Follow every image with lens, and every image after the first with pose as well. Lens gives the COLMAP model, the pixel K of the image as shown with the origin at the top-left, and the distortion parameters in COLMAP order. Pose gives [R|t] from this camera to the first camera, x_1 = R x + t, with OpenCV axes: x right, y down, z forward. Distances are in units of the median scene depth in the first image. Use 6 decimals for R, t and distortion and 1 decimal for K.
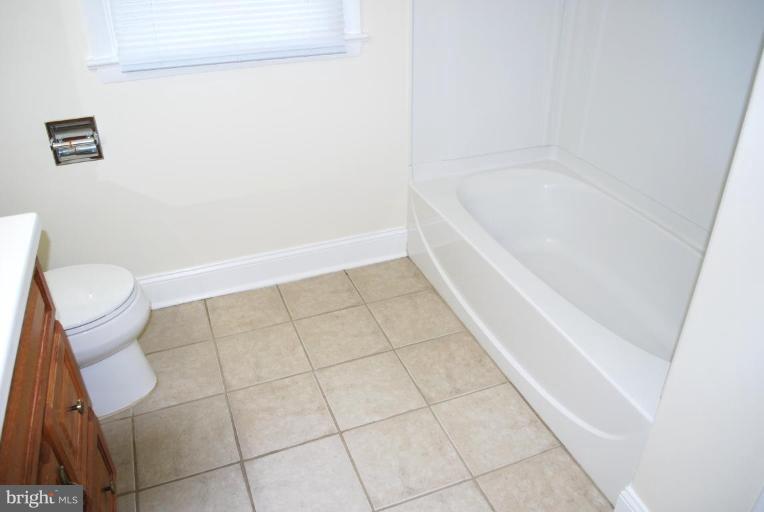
lens RADIAL K [[603.7, 0, 382.0], [0, 603.7, 256.0], [0, 0, 1]] dist [-0.077844, 0.005166]
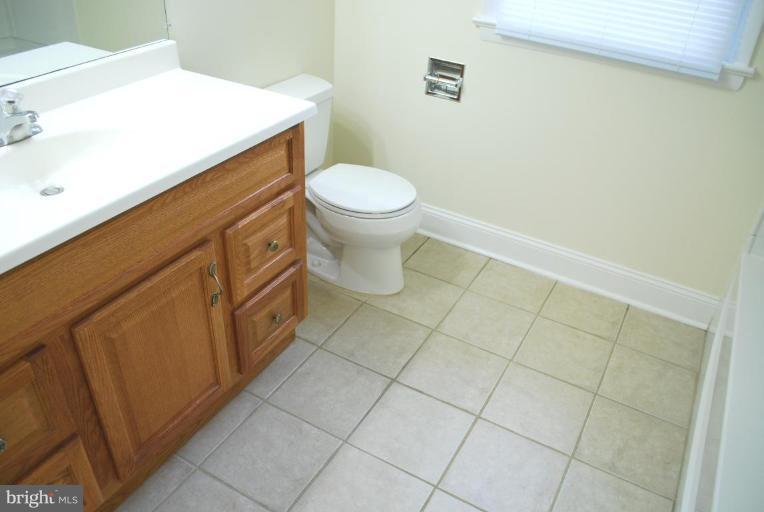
lens RADIAL K [[603.7, 0, 382.0], [0, 603.7, 256.0], [0, 0, 1]] dist [-0.077844, 0.005166]
pose [[0.627316, 0.463506, -0.625809, 0.305288], [-0.450688, 0.871425, 0.193648, -0.061948], [0.635103, 0.160566, 0.755555, 0.070726]]
